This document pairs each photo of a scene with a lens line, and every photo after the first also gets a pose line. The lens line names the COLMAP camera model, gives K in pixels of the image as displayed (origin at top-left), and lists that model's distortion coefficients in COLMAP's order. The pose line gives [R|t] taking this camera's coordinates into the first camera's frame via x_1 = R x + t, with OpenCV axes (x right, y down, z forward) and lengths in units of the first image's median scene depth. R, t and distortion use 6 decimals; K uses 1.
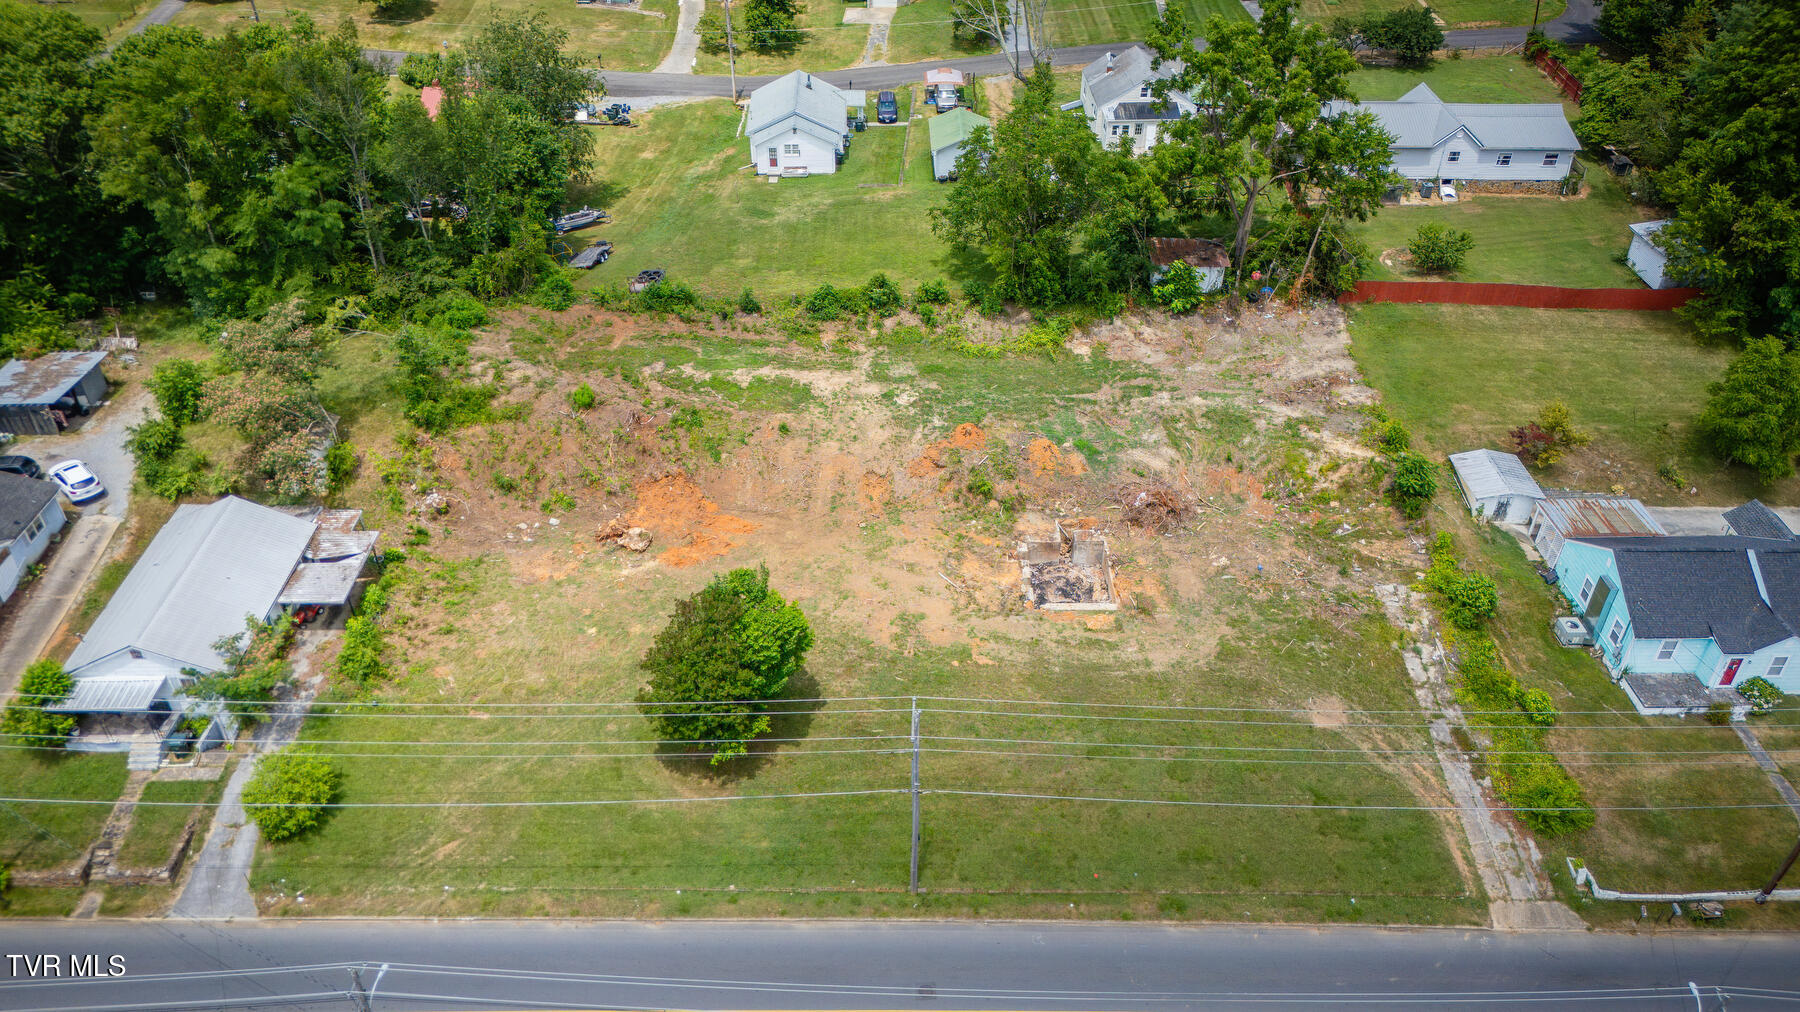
lens RADIAL K [[1324.5, 0, 891.3], [0, 1324.5, 508.4], [0, 0, 1]] dist [0.075269, -0.083050]
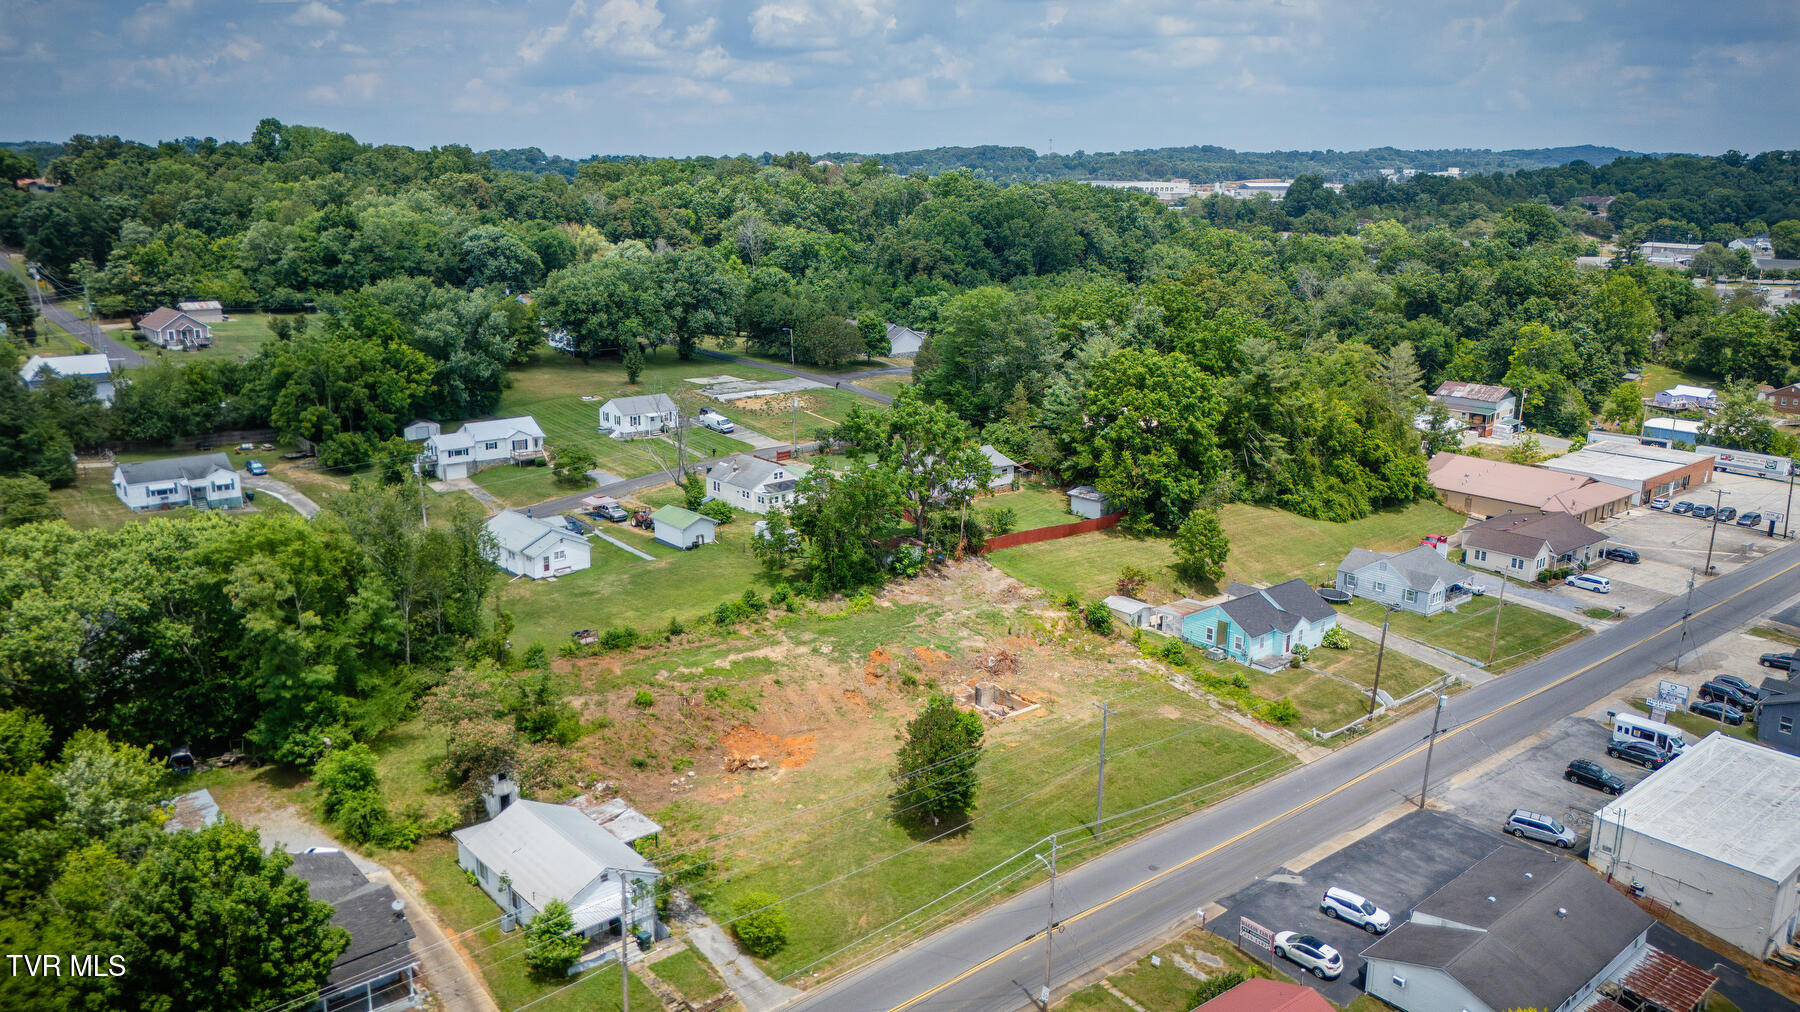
lens RADIAL K [[1324.5, 0, 891.3], [0, 1324.5, 508.4], [0, 0, 1]] dist [0.075269, -0.083050]
pose [[0.768819, -0.159171, 0.619340, -0.868135], [0.370555, 0.900232, -0.228629, 0.148126], [-0.521159, 0.405274, 0.751097, -0.225438]]
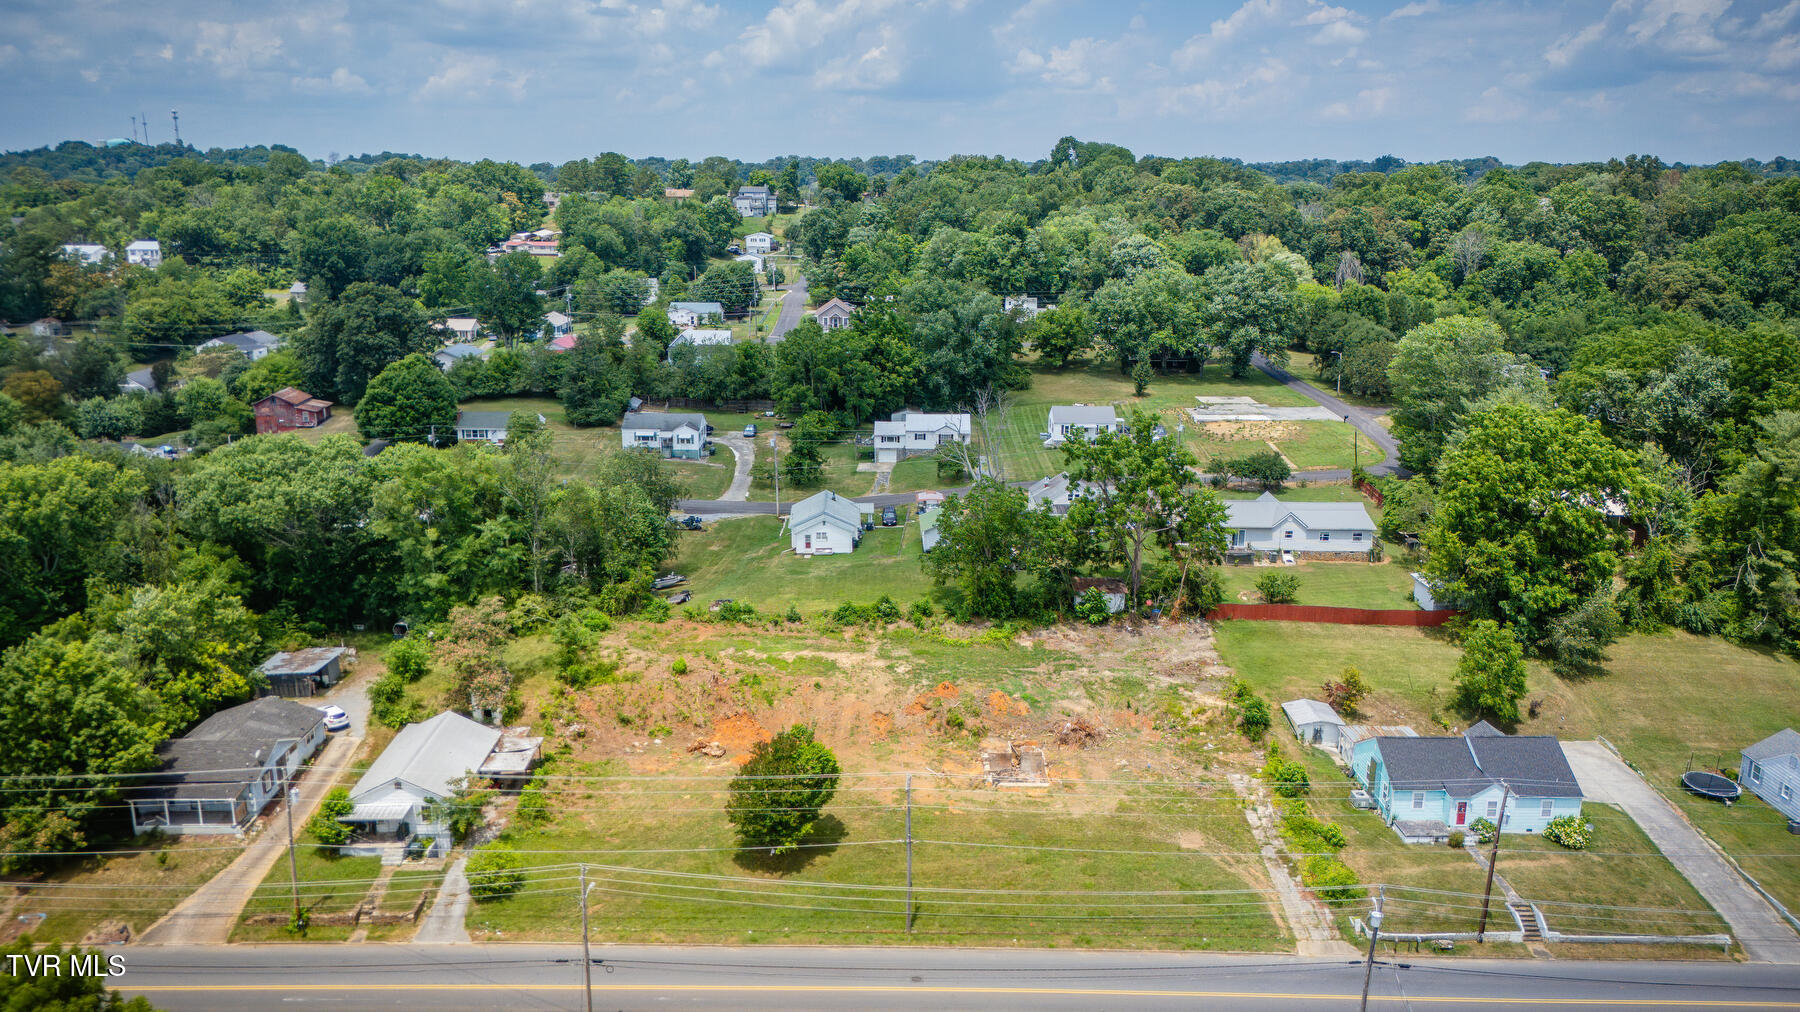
lens RADIAL K [[1324.5, 0, 891.3], [0, 1324.5, 508.4], [0, 0, 1]] dist [0.075269, -0.083050]
pose [[0.999998, -0.001604, -0.001096, 0.000176], [0.001090, 0.930107, -0.367287, 0.295588], [0.001609, 0.367285, 0.930107, -0.415732]]
